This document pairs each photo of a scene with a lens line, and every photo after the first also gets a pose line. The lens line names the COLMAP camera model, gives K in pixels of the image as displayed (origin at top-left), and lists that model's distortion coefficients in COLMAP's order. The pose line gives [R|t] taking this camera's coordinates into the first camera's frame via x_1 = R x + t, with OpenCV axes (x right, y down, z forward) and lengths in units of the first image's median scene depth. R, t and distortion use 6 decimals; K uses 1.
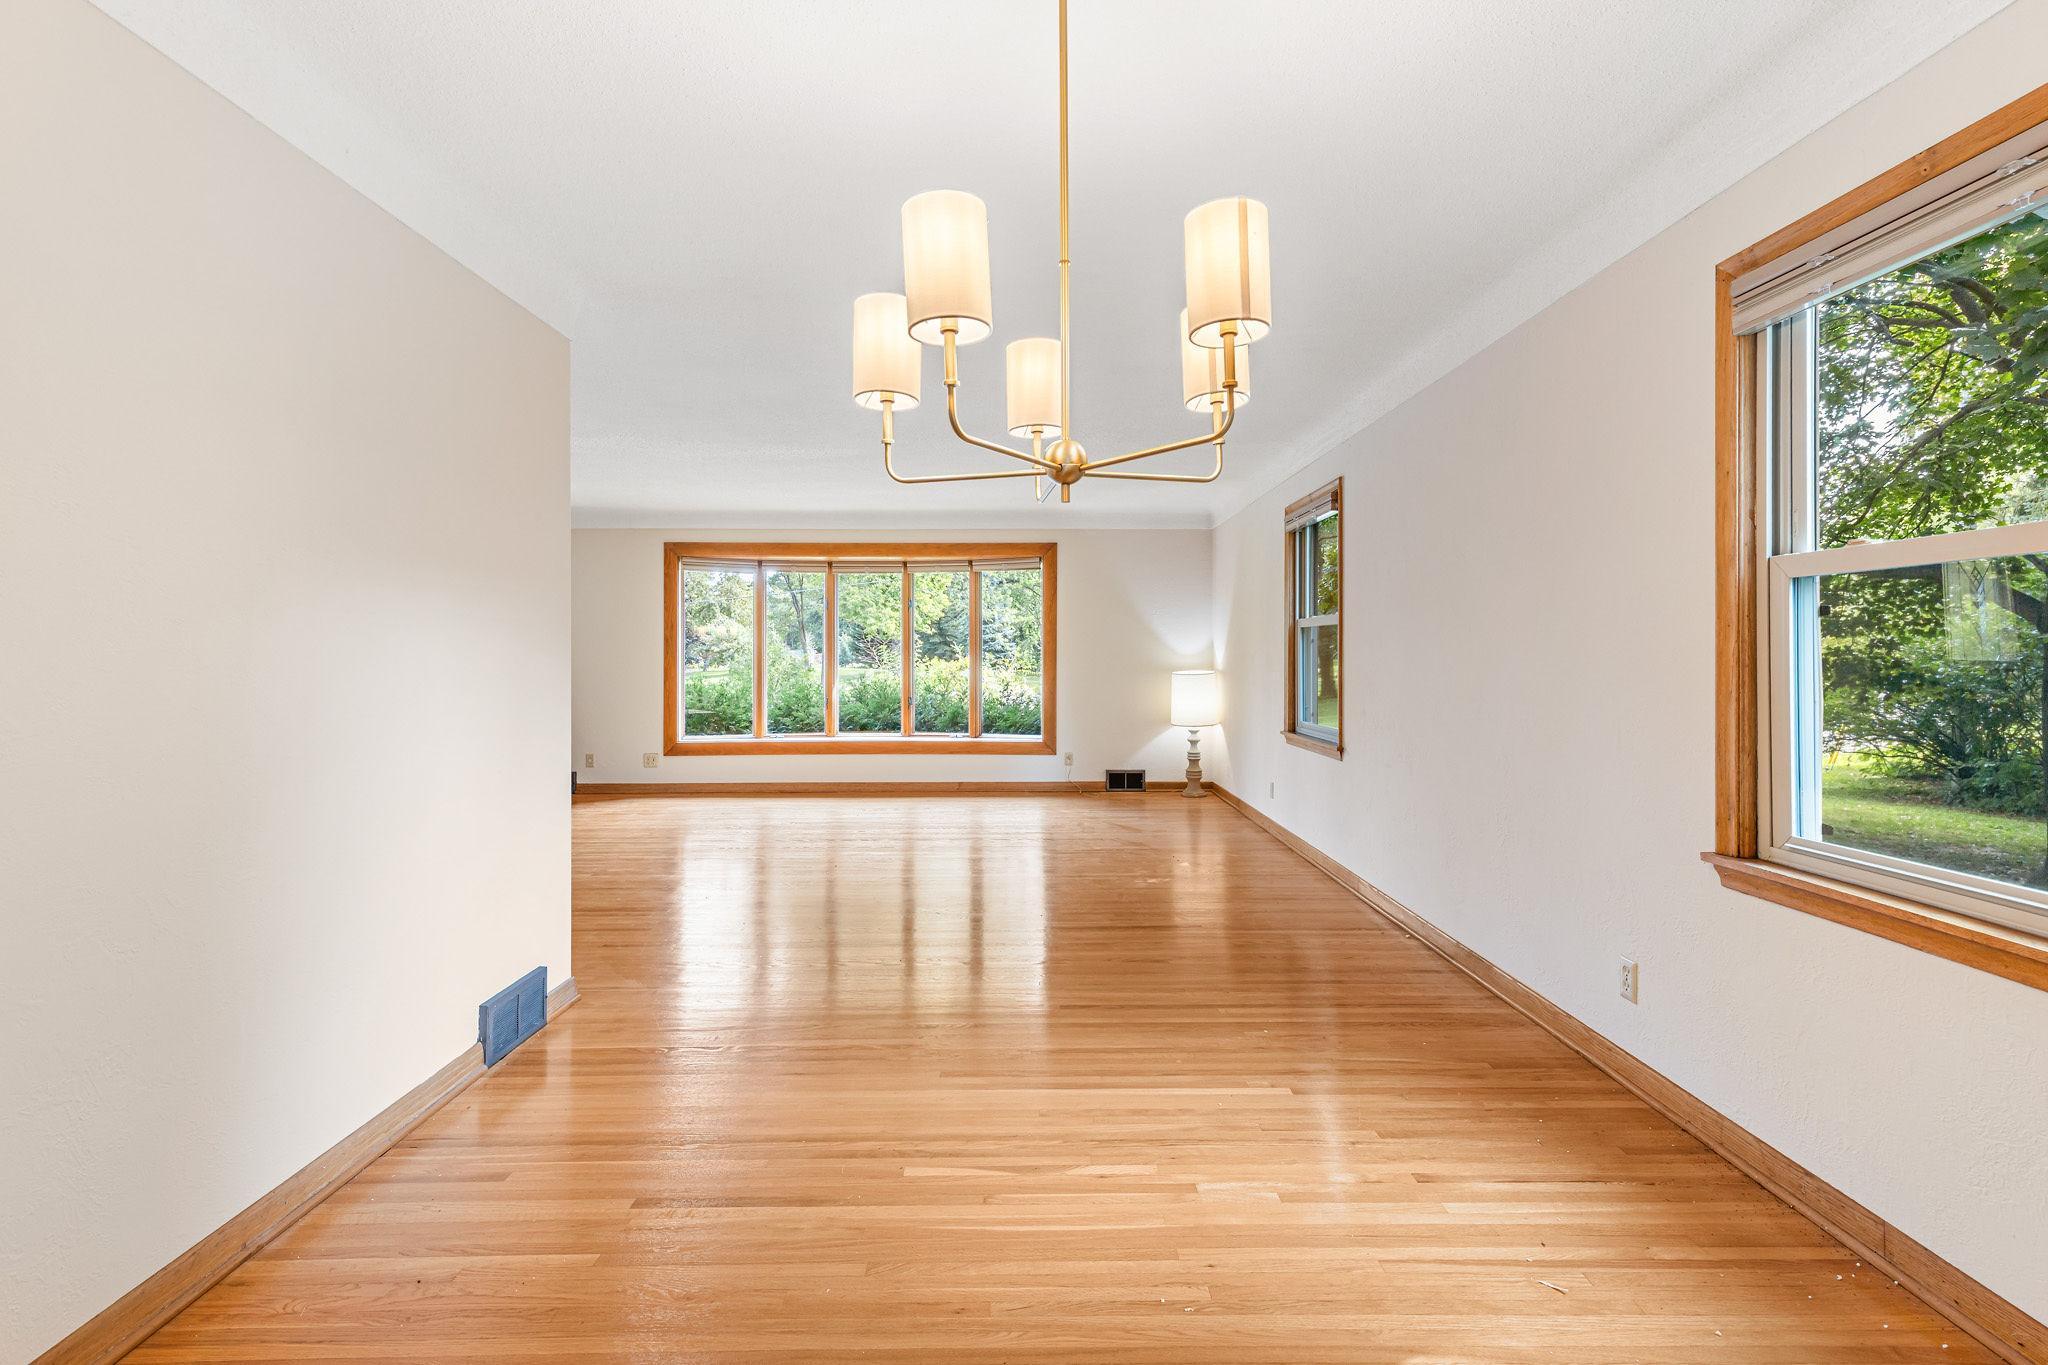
lens RADIAL K [[930.0, 0, 1036.0], [0, 930.0, 665.7], [0, 0, 1]] dist [0.013532, -0.002472]
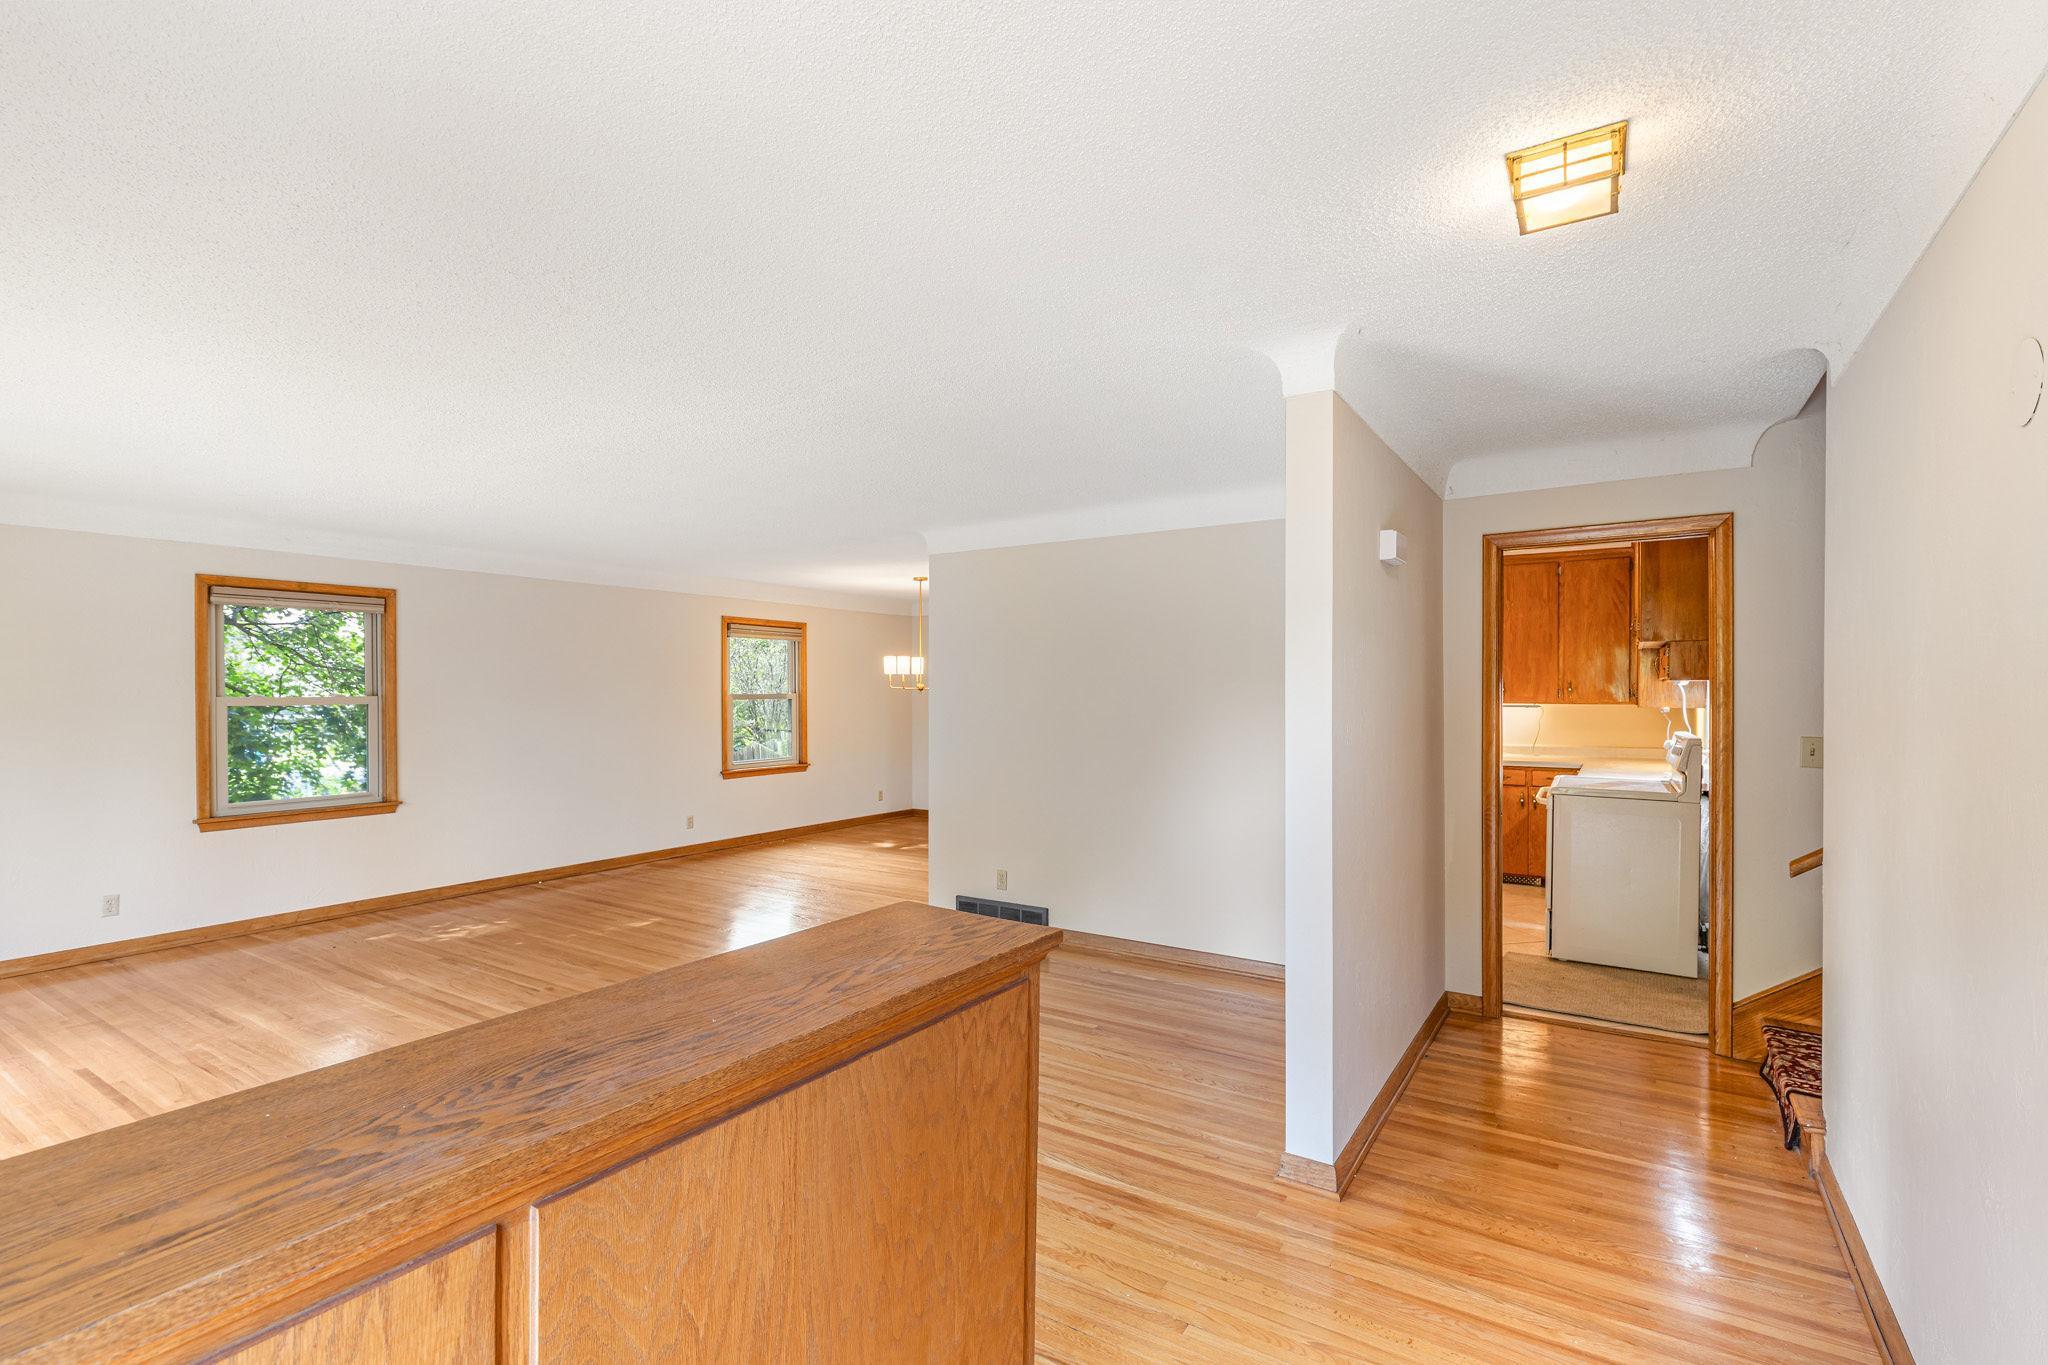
lens RADIAL K [[930.0, 0, 1028.1], [0, 930.0, 693.1], [0, 0, 1]] dist [0.013532, -0.002472]
pose [[-0.827539, 0.002955, 0.561400, -0.655861], [0.009567, 0.999915, 0.008840, -0.039079], [-0.561326, 0.012687, -0.827497, 0.934679]]
